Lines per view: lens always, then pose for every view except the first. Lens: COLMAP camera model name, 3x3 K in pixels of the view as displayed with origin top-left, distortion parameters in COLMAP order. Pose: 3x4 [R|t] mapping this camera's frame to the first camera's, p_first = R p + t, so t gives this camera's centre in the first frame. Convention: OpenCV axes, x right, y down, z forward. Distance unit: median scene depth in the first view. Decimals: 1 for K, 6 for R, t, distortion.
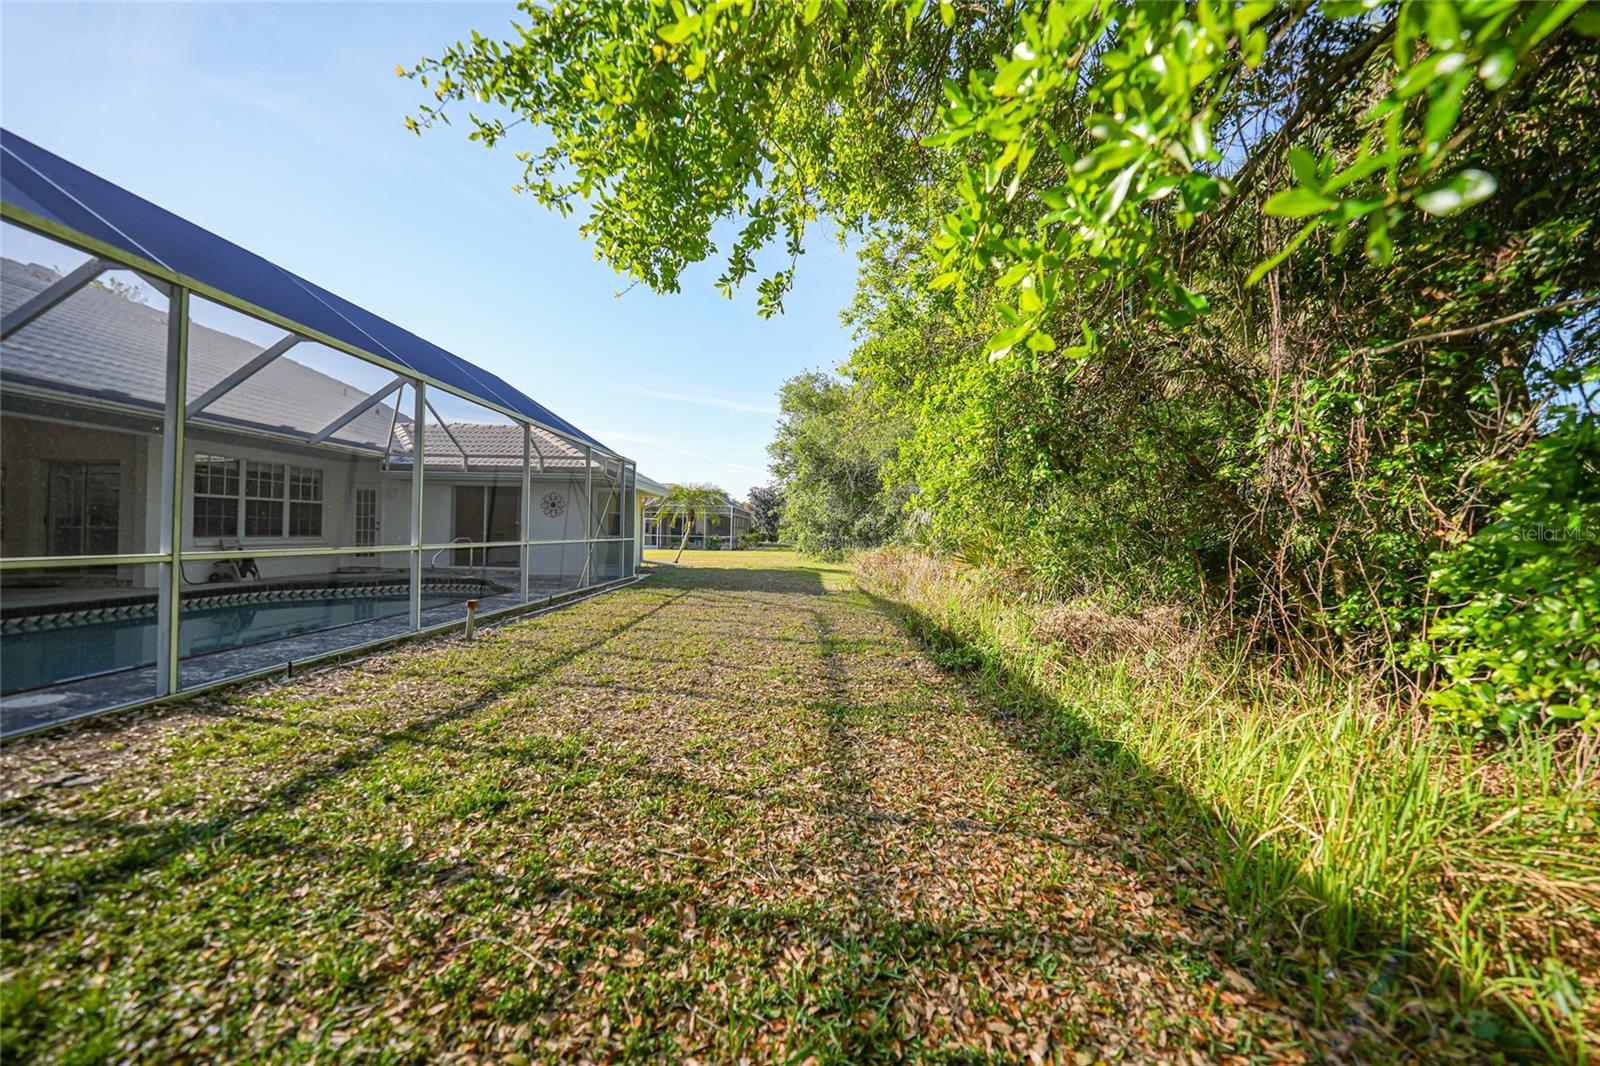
lens RADIAL K [[556.4, 0, 802.3], [0, 556.4, 529.3], [0, 0, 1]] dist [-0.015769, 0.002151]
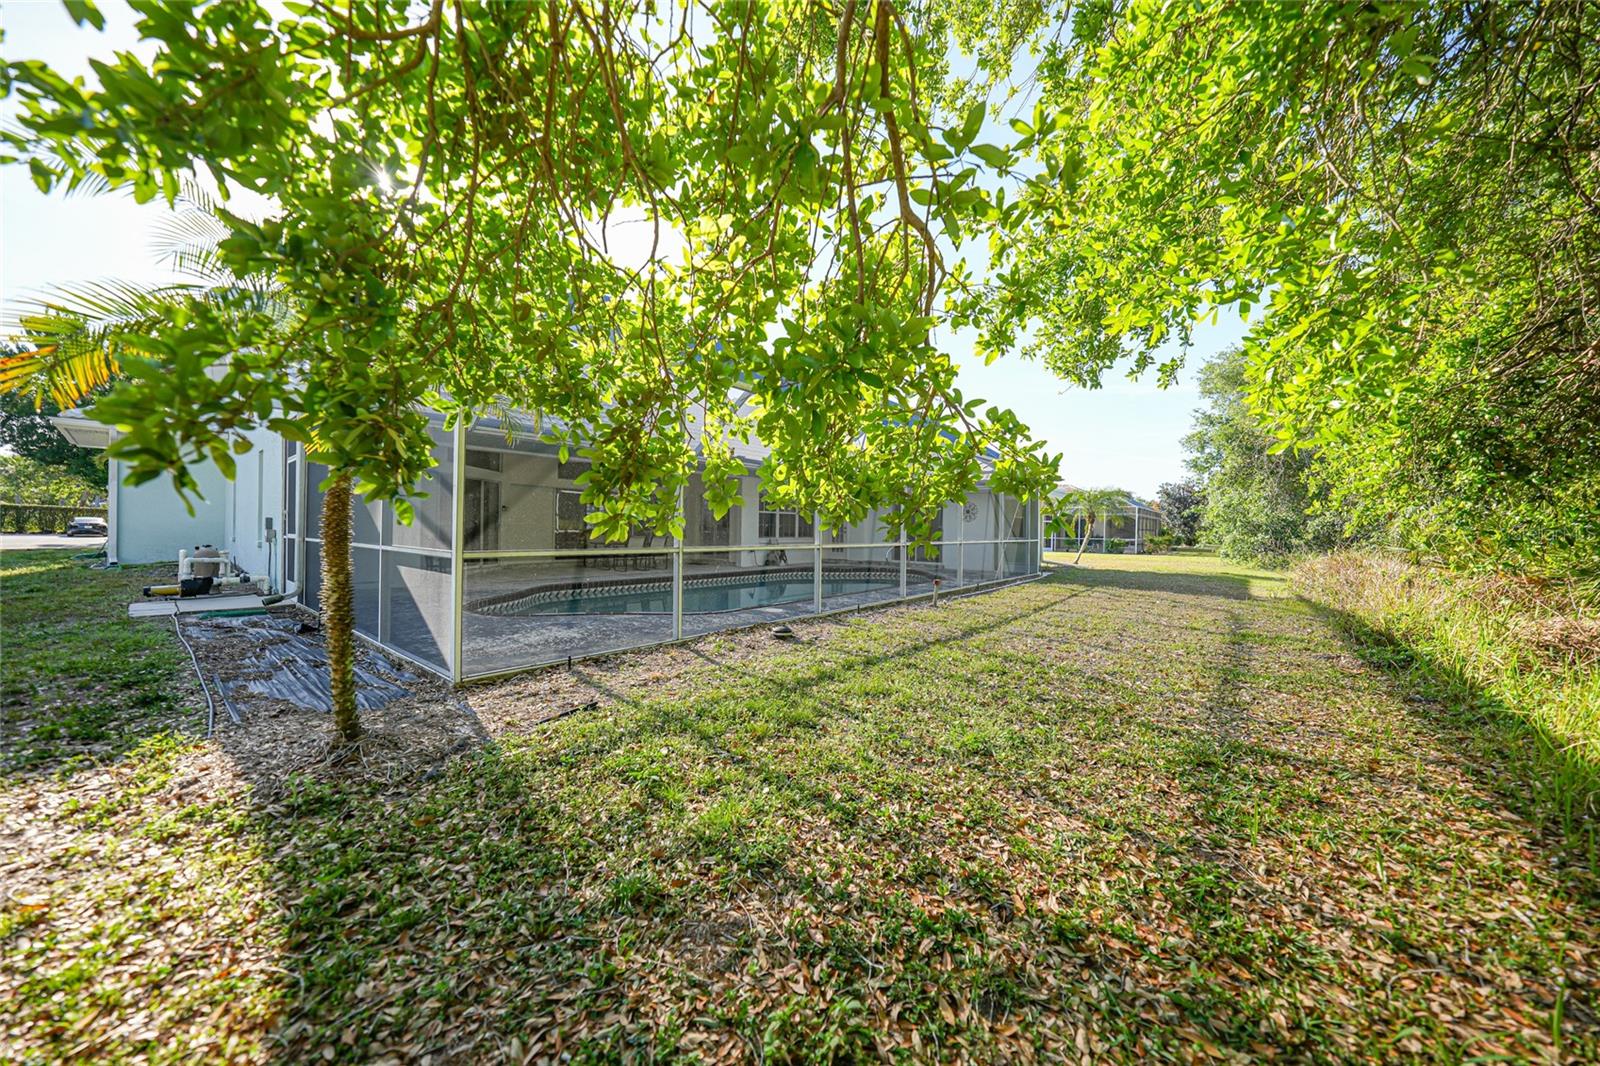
lens RADIAL K [[556.4, 0, 807.7], [0, 556.4, 526.9], [0, 0, 1]] dist [-0.015769, 0.002151]
pose [[0.788655, -0.008309, -0.614779, 0.025397], [0.002629, 0.999945, -0.010143, 0.000650], [0.614830, 0.006383, 0.788634, -0.215439]]
